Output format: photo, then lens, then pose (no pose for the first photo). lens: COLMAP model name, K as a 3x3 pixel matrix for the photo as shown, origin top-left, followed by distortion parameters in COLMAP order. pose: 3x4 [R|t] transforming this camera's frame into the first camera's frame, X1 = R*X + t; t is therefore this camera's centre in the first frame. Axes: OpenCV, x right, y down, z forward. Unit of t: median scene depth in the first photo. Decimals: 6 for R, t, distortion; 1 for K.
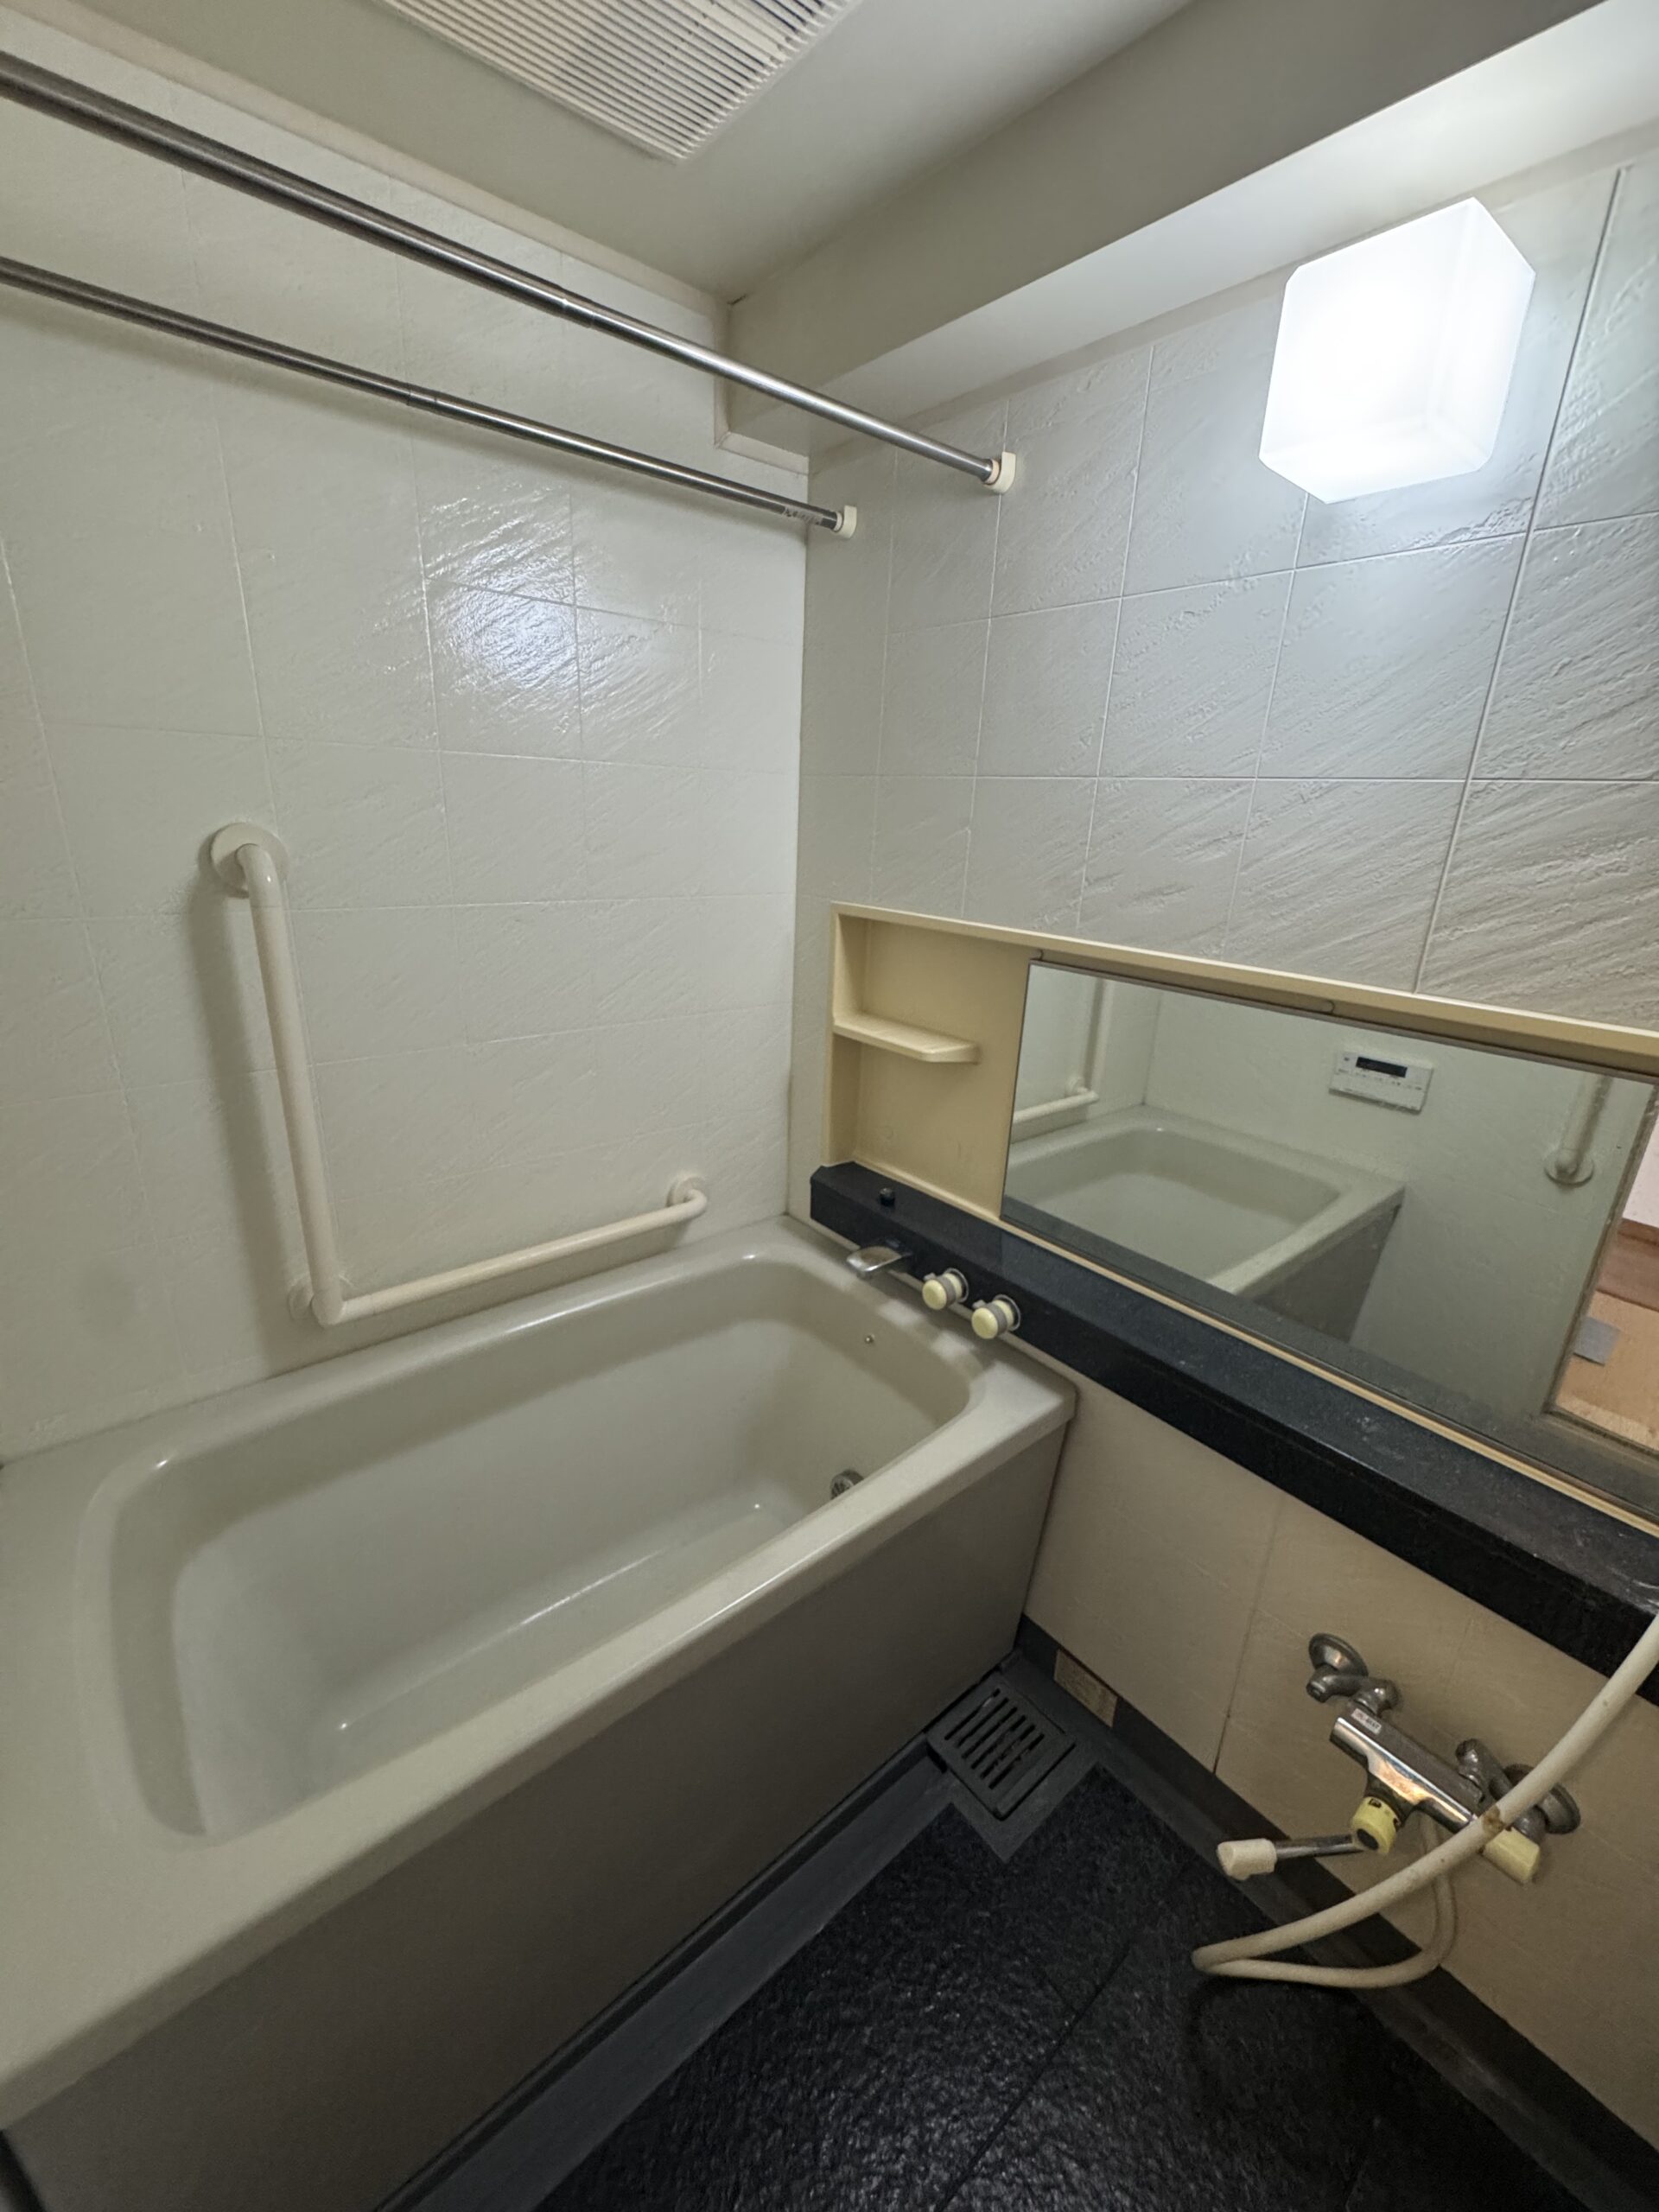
lens RADIAL K [[888.1, 0, 832.0], [0, 888.1, 1105.5], [0, 0, 1]] dist [-0.002193, -0.000134]
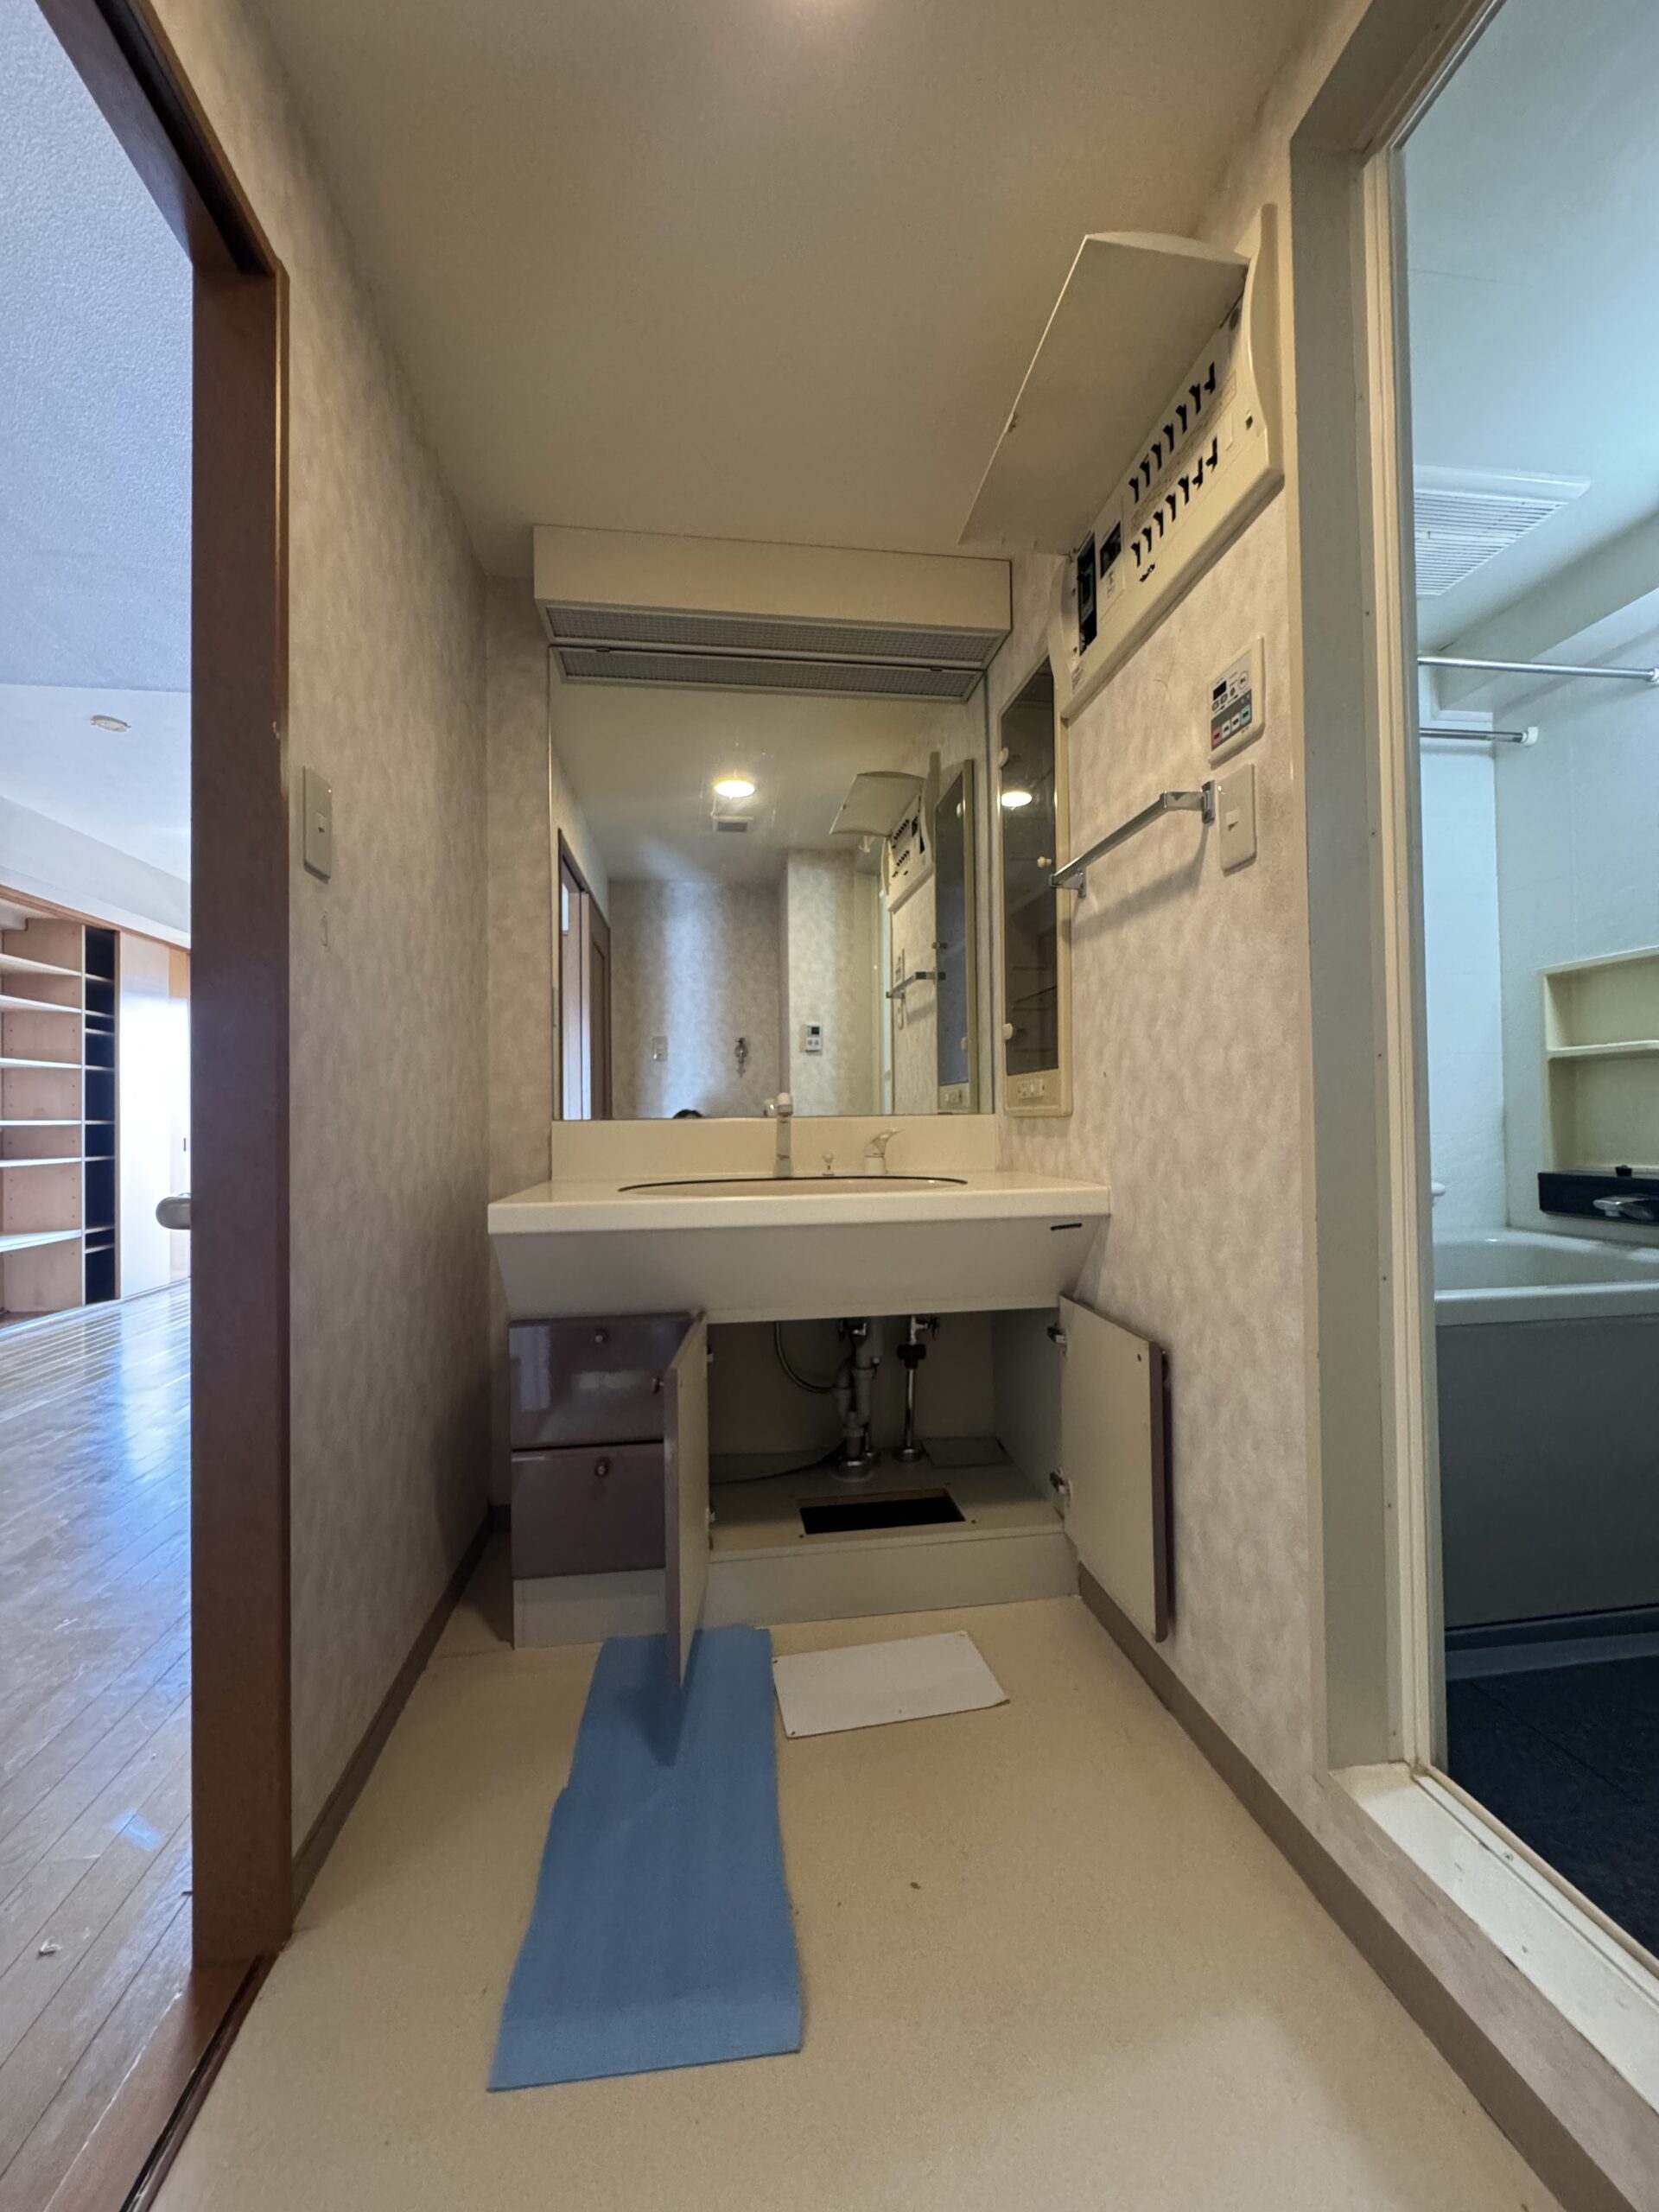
lens RADIAL K [[888.1, 0, 824.3], [0, 888.1, 1106.3], [0, 0, 1]] dist [-0.002193, -0.000134]
pose [[0.843319, -0.063932, -0.533598, -0.219252], [-0.123852, 0.943051, -0.308731, 0.552520], [0.522948, 0.326446, 0.787375, -0.624884]]
